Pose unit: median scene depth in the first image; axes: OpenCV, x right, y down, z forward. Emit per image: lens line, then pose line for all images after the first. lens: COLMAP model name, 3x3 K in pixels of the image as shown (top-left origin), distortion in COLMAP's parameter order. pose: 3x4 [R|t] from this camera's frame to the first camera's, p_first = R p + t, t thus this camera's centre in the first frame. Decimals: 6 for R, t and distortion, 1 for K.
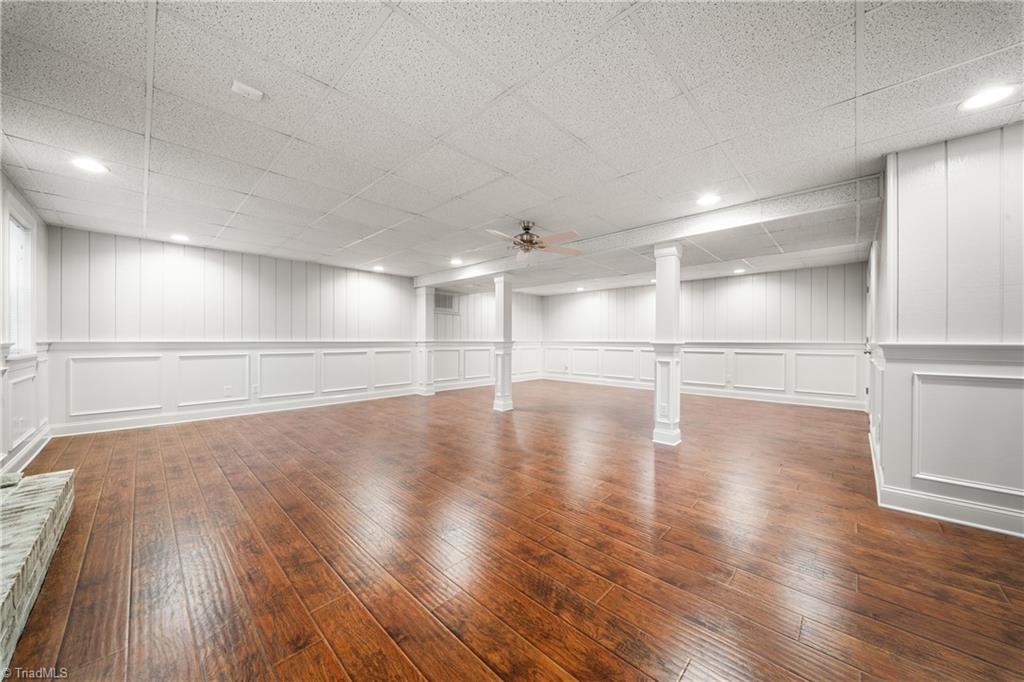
lens RADIAL K [[354.2, 0, 514.6], [0, 354.2, 339.9], [0, 0, 1]] dist [0.000371, -0.000116]
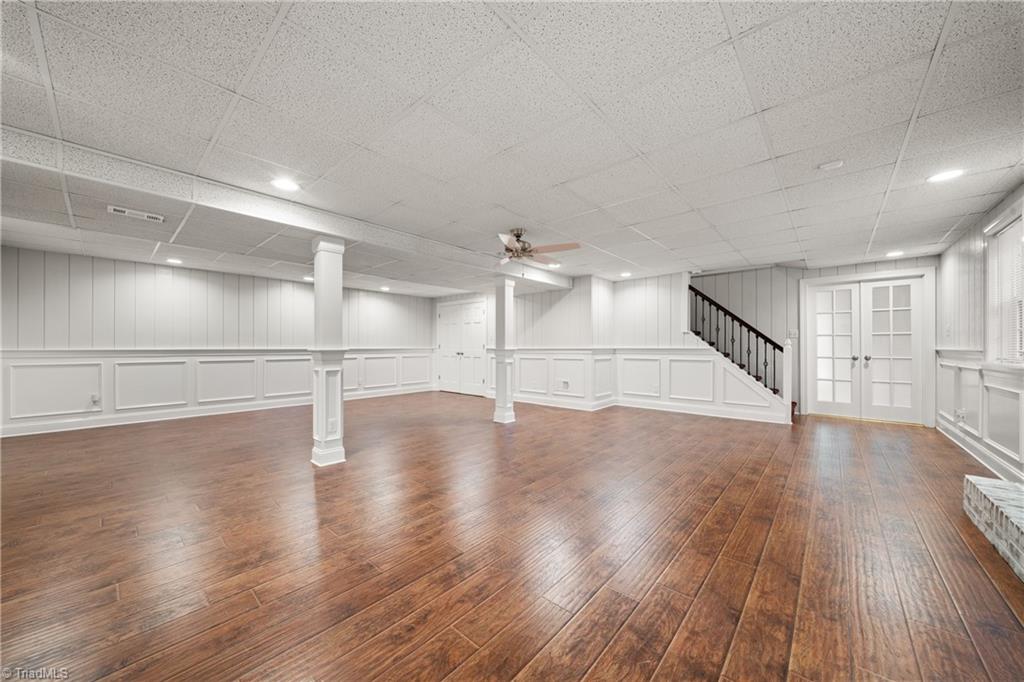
lens RADIAL K [[354.2, 0, 514.6], [0, 354.2, 339.9], [0, 0, 1]] dist [0.000371, -0.000116]
pose [[-0.023406, 0.016529, 0.999589, -0.663594], [0.001630, 0.999863, -0.016495, -0.002125], [-0.999725, 0.001243, -0.023429, 0.710658]]
